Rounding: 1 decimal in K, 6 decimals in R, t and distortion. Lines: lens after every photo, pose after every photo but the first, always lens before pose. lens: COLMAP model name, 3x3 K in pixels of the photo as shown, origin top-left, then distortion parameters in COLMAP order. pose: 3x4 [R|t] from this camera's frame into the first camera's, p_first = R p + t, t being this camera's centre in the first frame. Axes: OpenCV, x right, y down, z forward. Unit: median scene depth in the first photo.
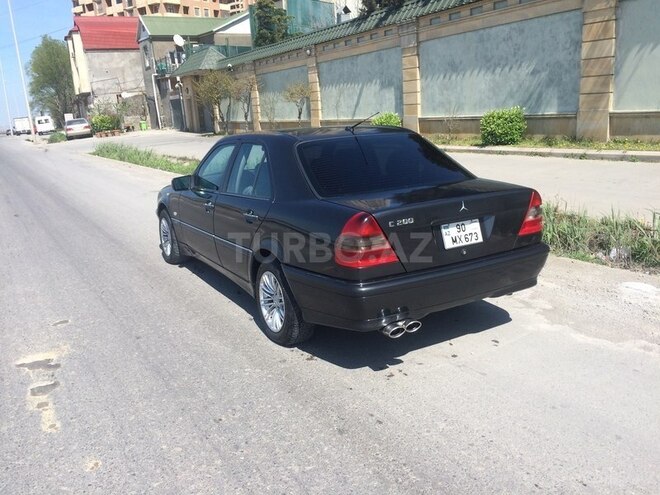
lens RADIAL K [[578.1, 0, 330.0], [0, 578.1, 247.5], [0, 0, 1]] dist [0.040334, -0.009163]
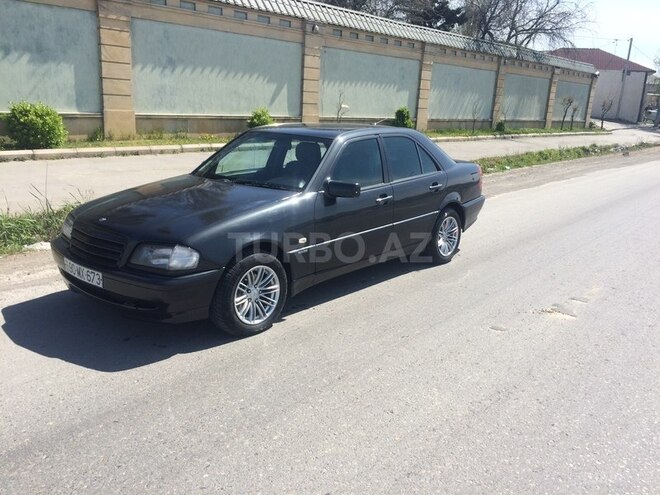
lens RADIAL K [[578.1, 0, 330.0], [0, 578.1, 247.5], [0, 0, 1]] dist [0.040334, -0.009163]
pose [[-0.338025, -0.199283, 0.919796, -0.717888], [0.190620, 0.942571, 0.274270, -0.226961], [-0.921631, 0.268042, -0.280626, 1.063311]]
